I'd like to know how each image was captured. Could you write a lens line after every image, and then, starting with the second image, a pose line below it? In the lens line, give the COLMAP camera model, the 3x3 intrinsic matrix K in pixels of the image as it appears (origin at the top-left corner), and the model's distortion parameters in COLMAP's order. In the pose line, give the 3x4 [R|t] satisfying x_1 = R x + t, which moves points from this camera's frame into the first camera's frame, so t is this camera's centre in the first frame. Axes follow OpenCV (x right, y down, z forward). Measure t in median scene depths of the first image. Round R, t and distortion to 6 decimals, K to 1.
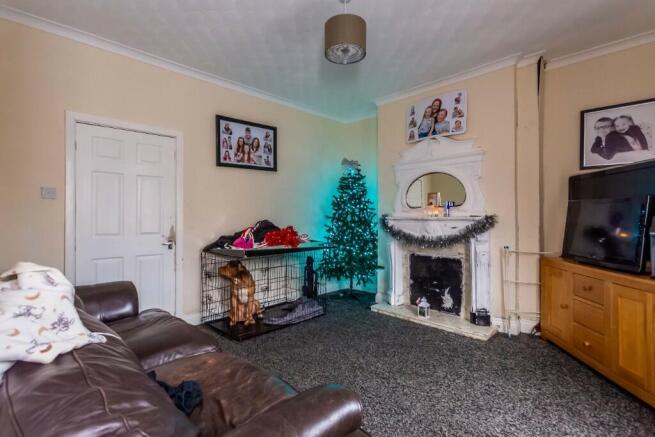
lens RADIAL K [[322.7, 0, 326.5], [0, 322.7, 211.5], [0, 0, 1]] dist [-0.000045, 0.000130]
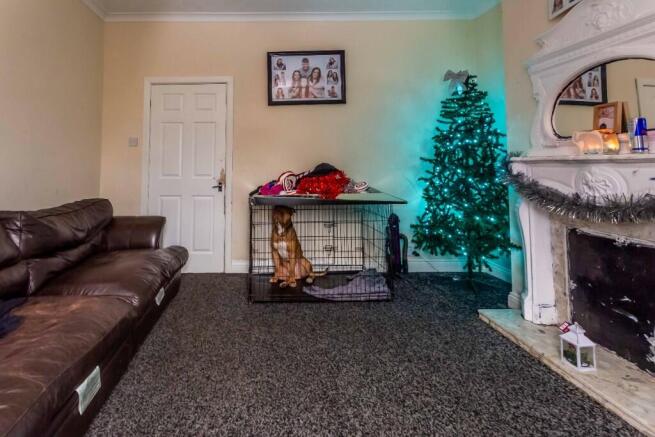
lens RADIAL K [[340.5, 0, 327.5], [0, 340.5, 142.0], [0, 0, 1]] dist [0.001744, 0.000428]
pose [[0.700608, -0.051634, -0.711676, 0.420309], [0.013204, 0.998146, -0.059419, 0.022878], [0.713424, 0.032232, 0.699990, 0.376753]]
